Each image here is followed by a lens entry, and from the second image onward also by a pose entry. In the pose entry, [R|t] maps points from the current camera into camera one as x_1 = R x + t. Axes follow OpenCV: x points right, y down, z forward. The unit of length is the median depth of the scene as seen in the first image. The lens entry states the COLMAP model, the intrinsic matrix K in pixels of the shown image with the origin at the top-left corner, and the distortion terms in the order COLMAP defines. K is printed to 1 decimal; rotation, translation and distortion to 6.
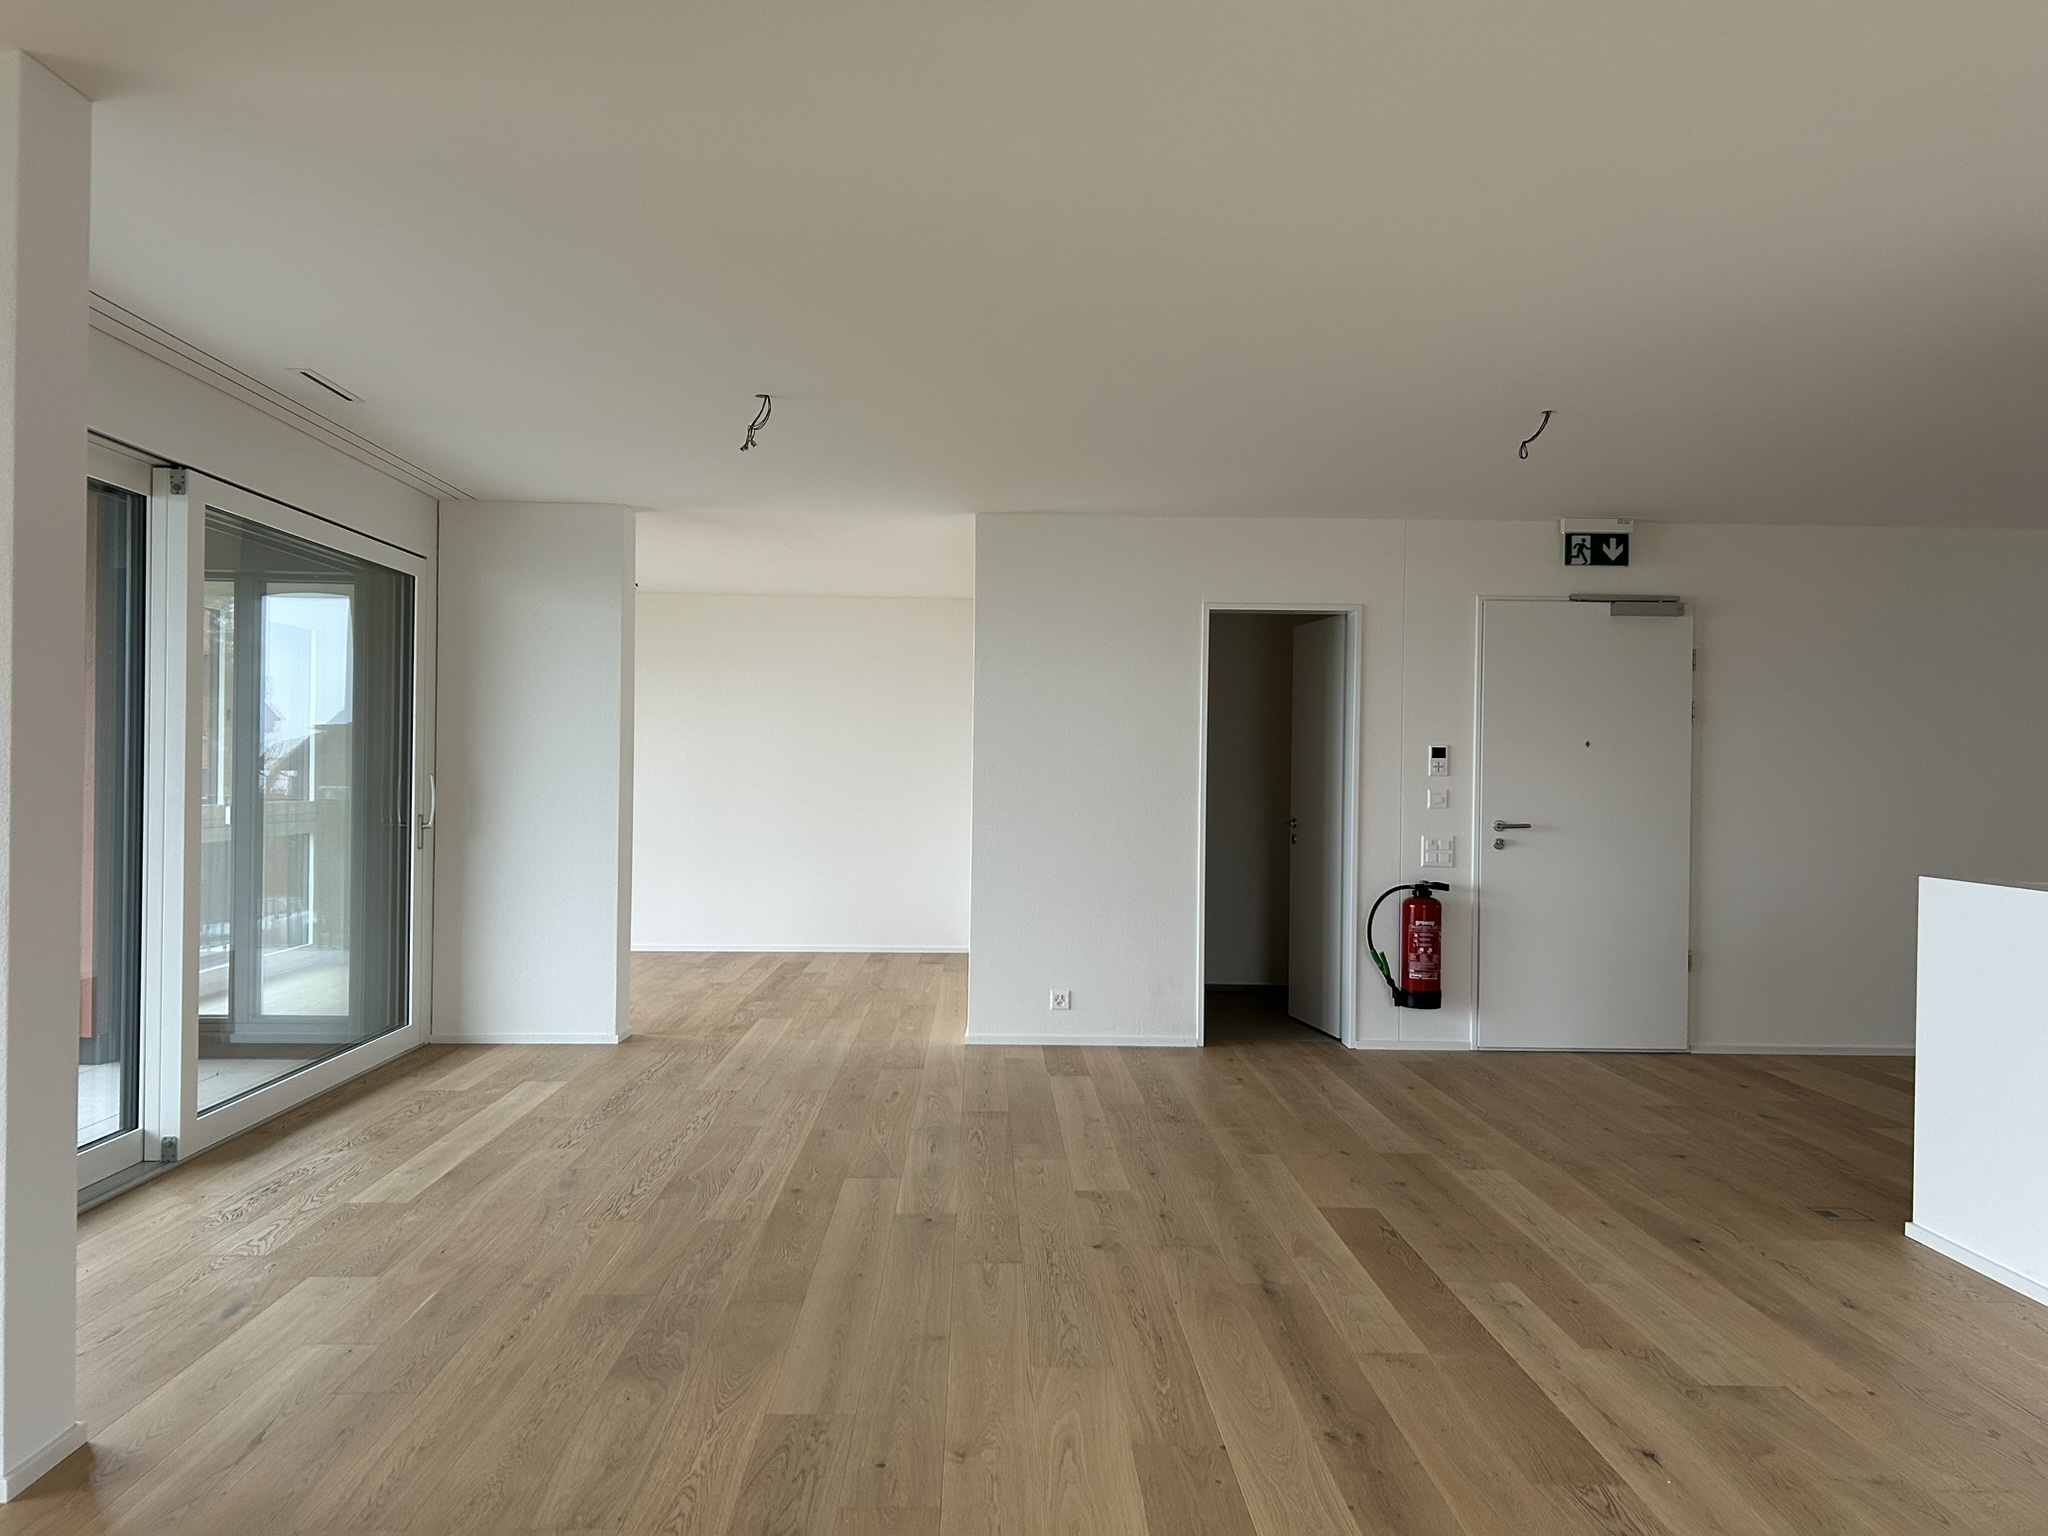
lens RADIAL K [[1538.4, 0, 1024.1], [0, 1538.4, 768.1], [0, 0, 1]] dist [0.038577, -0.023167]
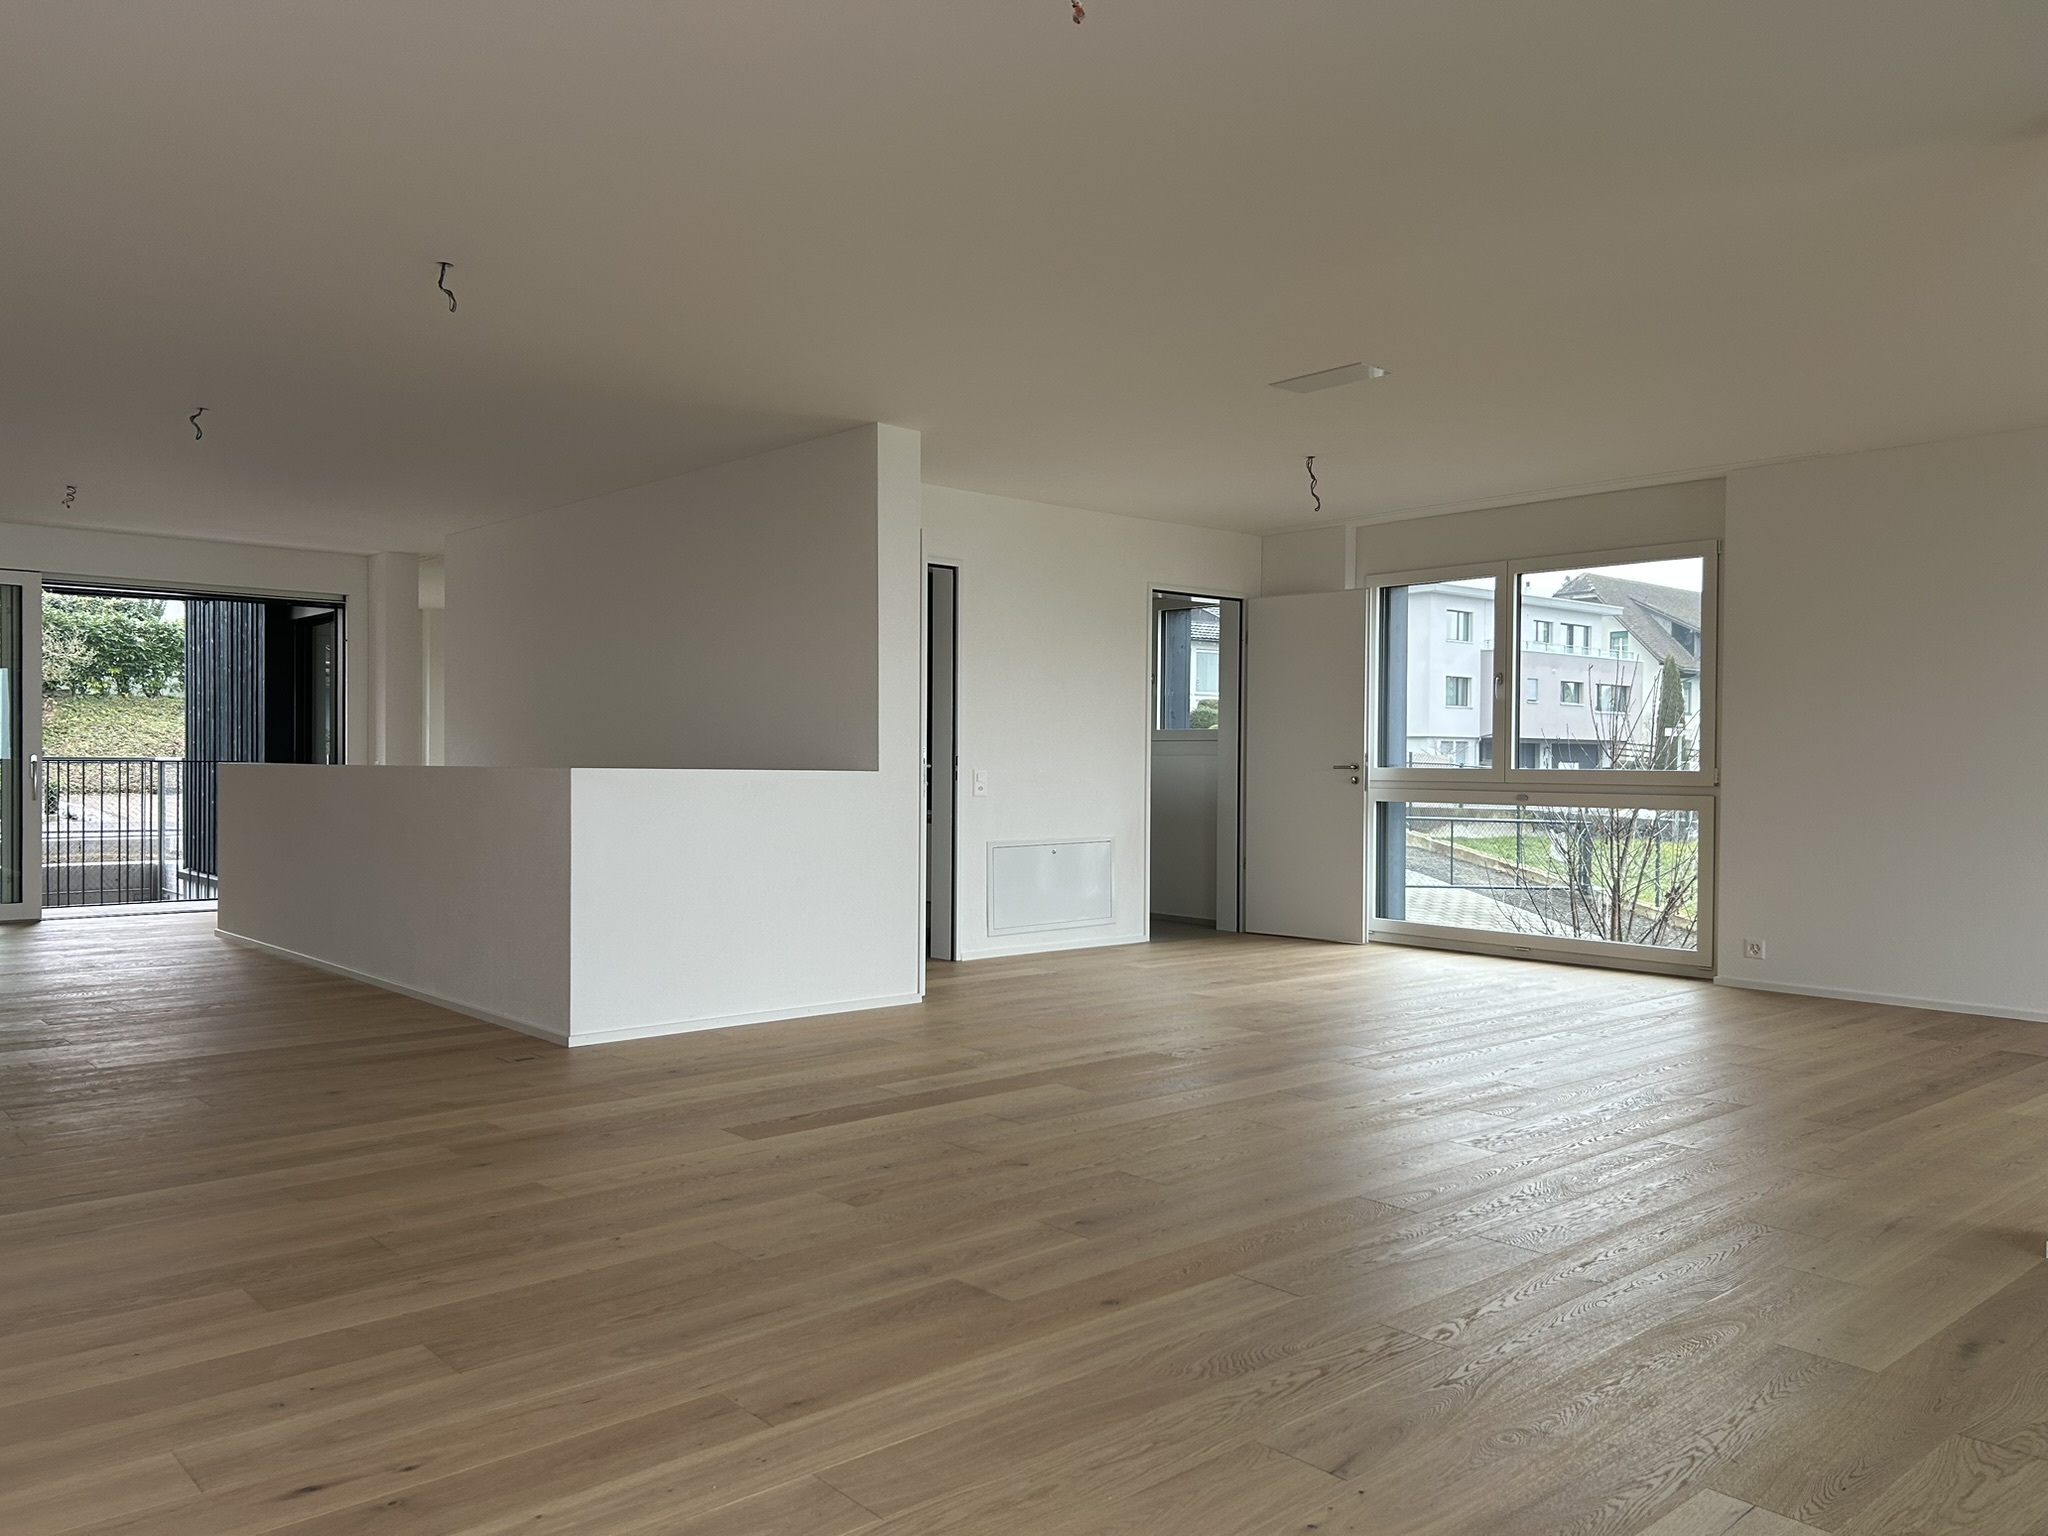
lens RADIAL K [[1538.4, 0, 1021.7], [0, 1538.4, 764.6], [0, 0, 1]] dist [0.038577, -0.023167]
pose [[-0.634988, -0.023090, 0.772177, -0.642765], [-0.014439, 0.999733, 0.018021, 0.037245], [-0.772387, 0.000293, -0.635152, 1.492577]]
